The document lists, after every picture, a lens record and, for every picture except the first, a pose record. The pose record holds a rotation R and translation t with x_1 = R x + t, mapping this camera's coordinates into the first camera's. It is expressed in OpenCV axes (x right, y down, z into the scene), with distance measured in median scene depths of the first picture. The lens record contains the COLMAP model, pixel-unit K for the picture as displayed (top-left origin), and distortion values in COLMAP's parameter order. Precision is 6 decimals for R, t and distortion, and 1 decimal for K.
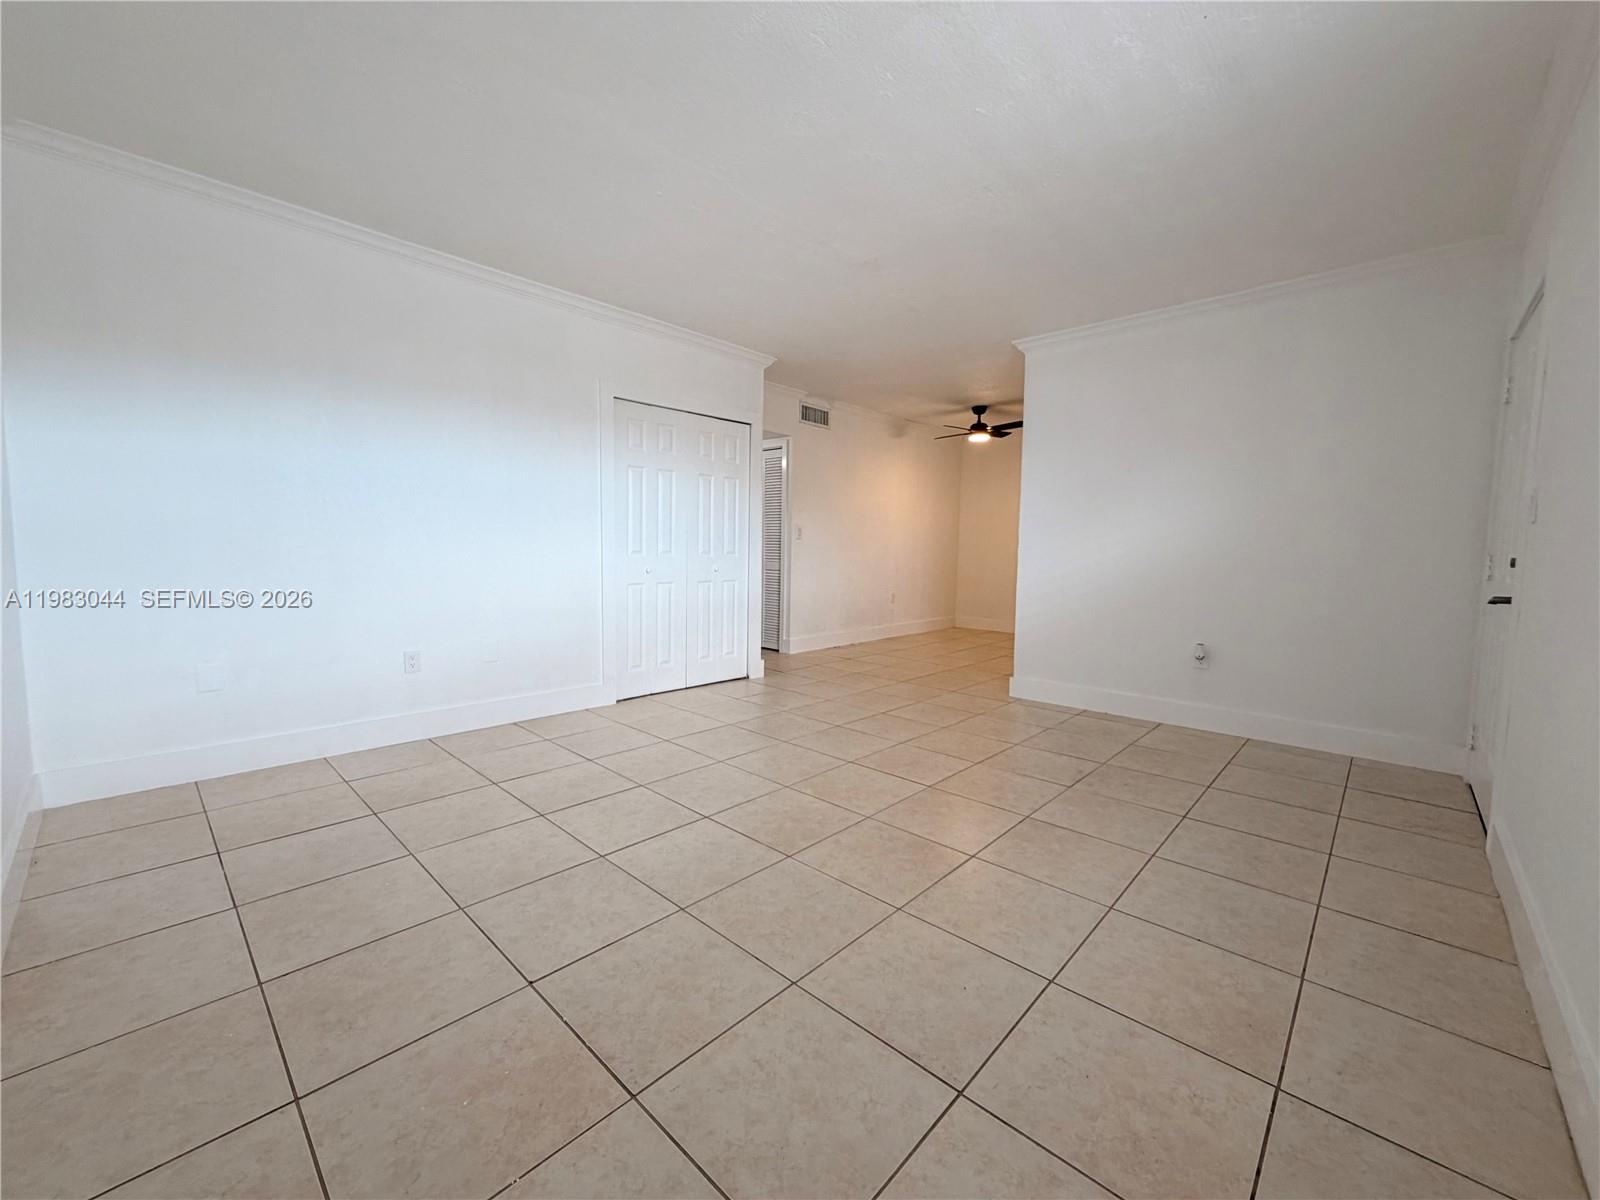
lens RADIAL K [[636.9, 0, 803.3], [0, 636.9, 590.4], [0, 0, 1]] dist [0.010087, -0.000443]
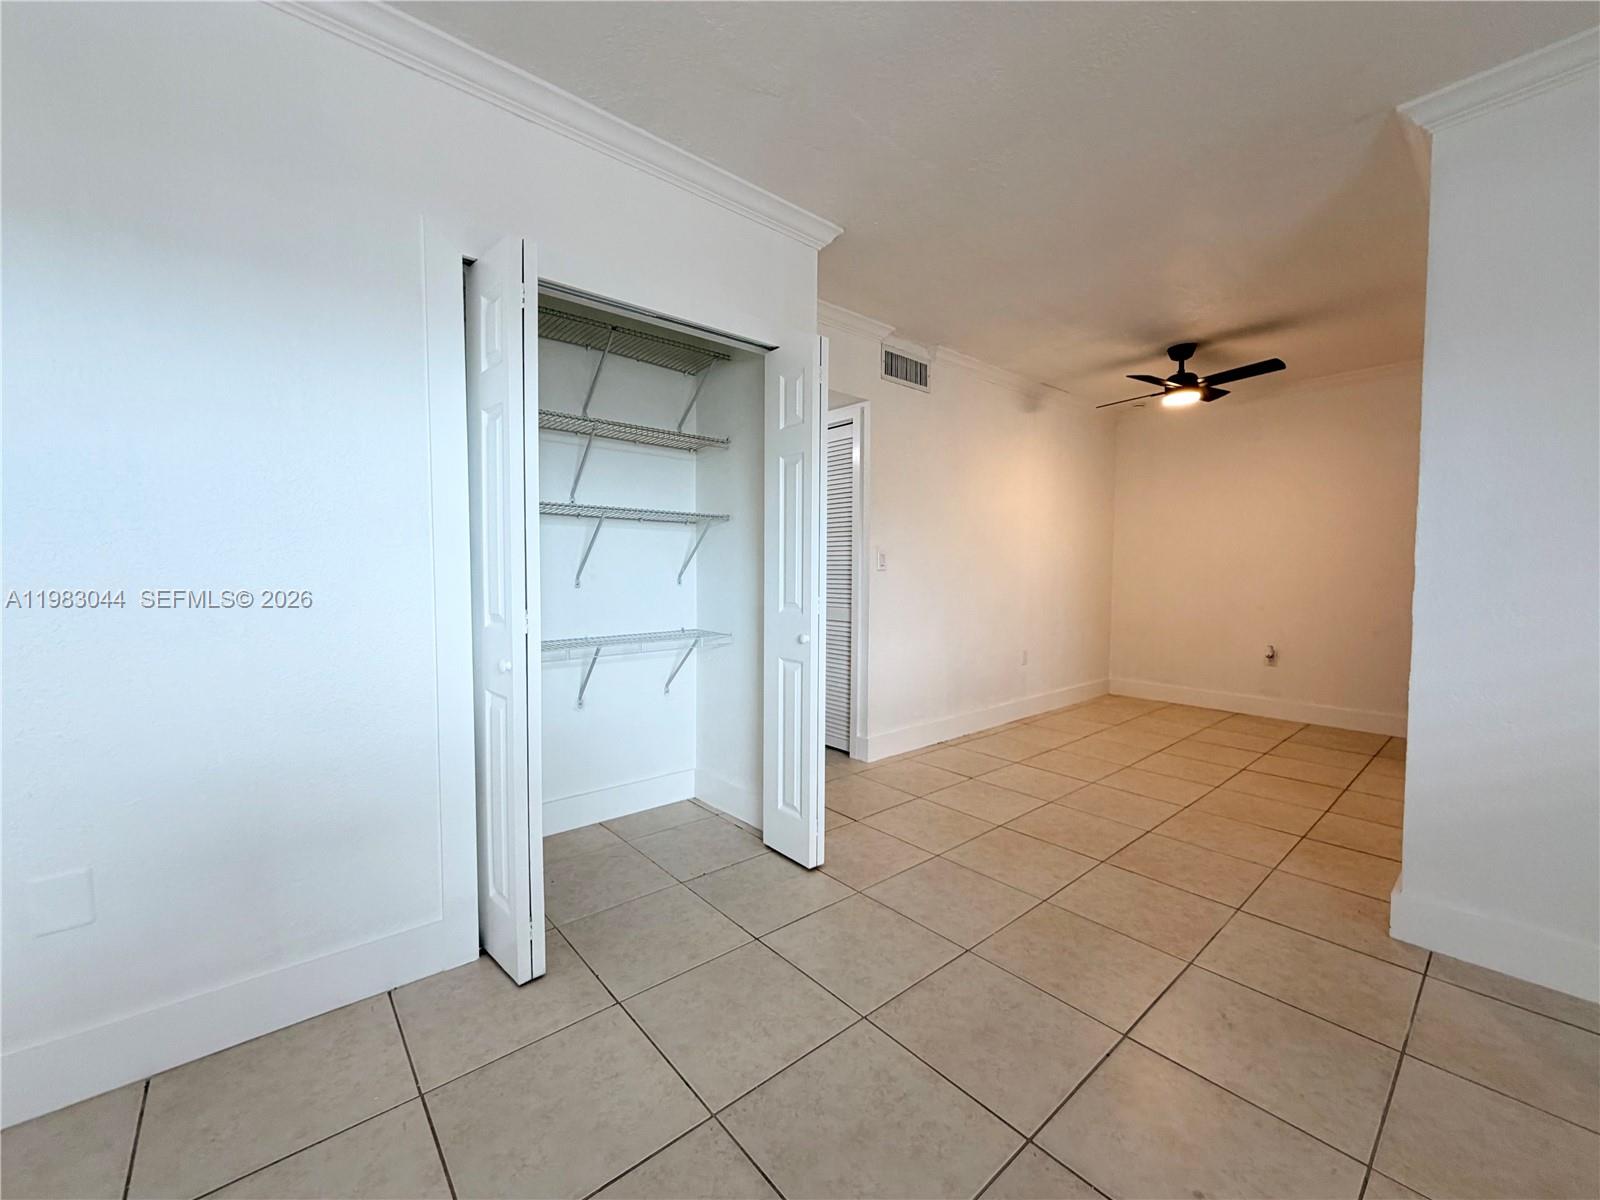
lens RADIAL K [[636.9, 0, 797.2], [0, 636.9, 589.7], [0, 0, 1]] dist [0.010087, -0.000443]
pose [[0.992800, -0.007891, -0.119522, -0.013822], [0.003314, 0.999255, -0.038444, -0.039053], [0.119736, 0.037771, 0.992087, 0.381105]]
